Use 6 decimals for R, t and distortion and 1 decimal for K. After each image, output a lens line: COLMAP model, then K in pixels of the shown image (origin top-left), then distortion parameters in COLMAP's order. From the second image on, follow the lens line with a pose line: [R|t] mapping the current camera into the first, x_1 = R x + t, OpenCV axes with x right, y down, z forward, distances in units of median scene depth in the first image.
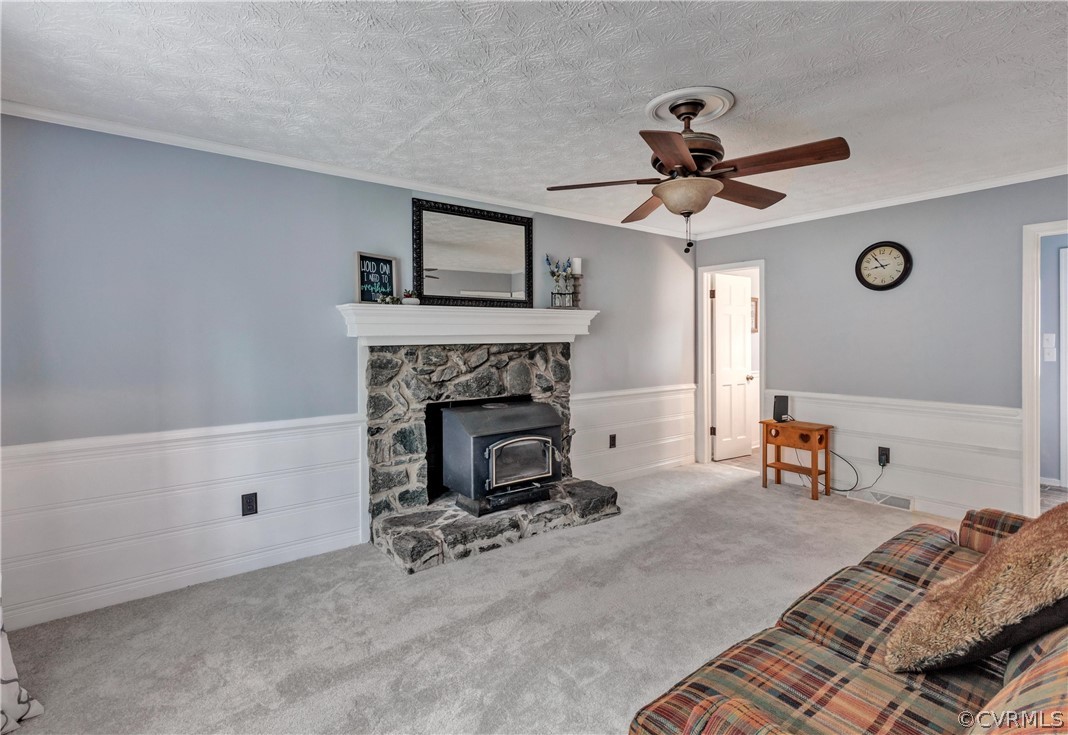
lens RADIAL K [[496.4, 0, 532.7], [0, 496.4, 364.0], [0, 0, 1]] dist [-0.004013, -0.000182]
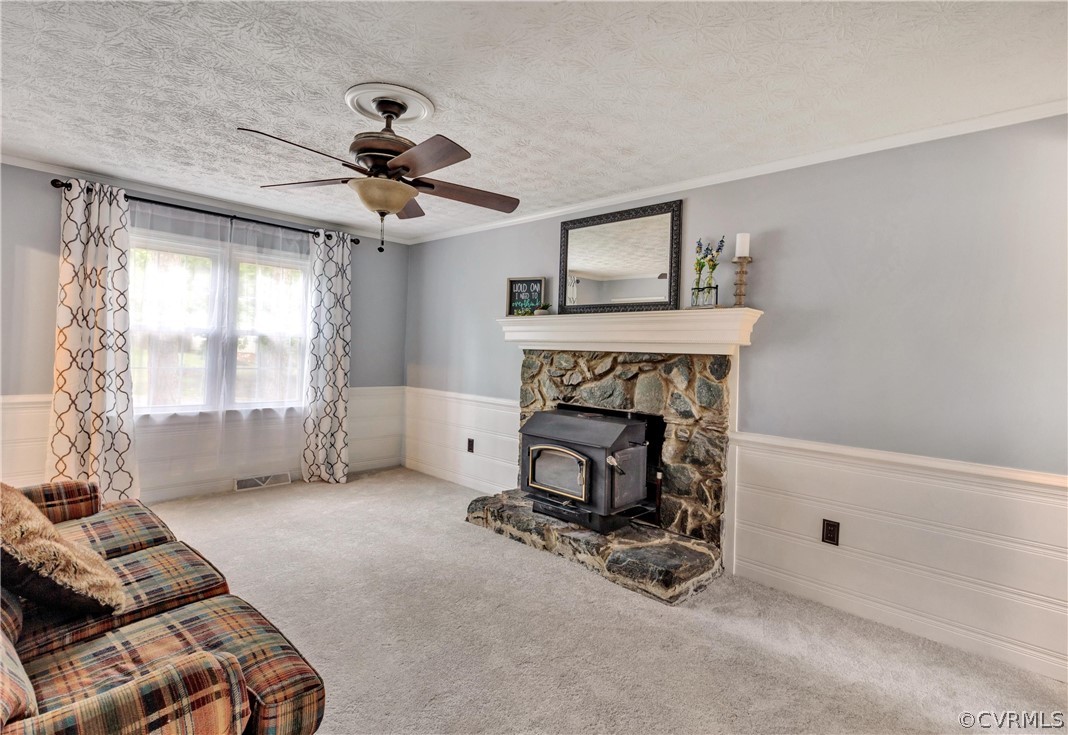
lens RADIAL K [[496.4, 0, 530.2], [0, 496.4, 362.8], [0, 0, 1]] dist [-0.004013, -0.000182]
pose [[0.200061, 0.043037, -0.978838, 0.832455], [-0.081747, 0.996285, 0.027096, -0.034330], [0.976367, 0.074596, 0.202836, 0.683991]]
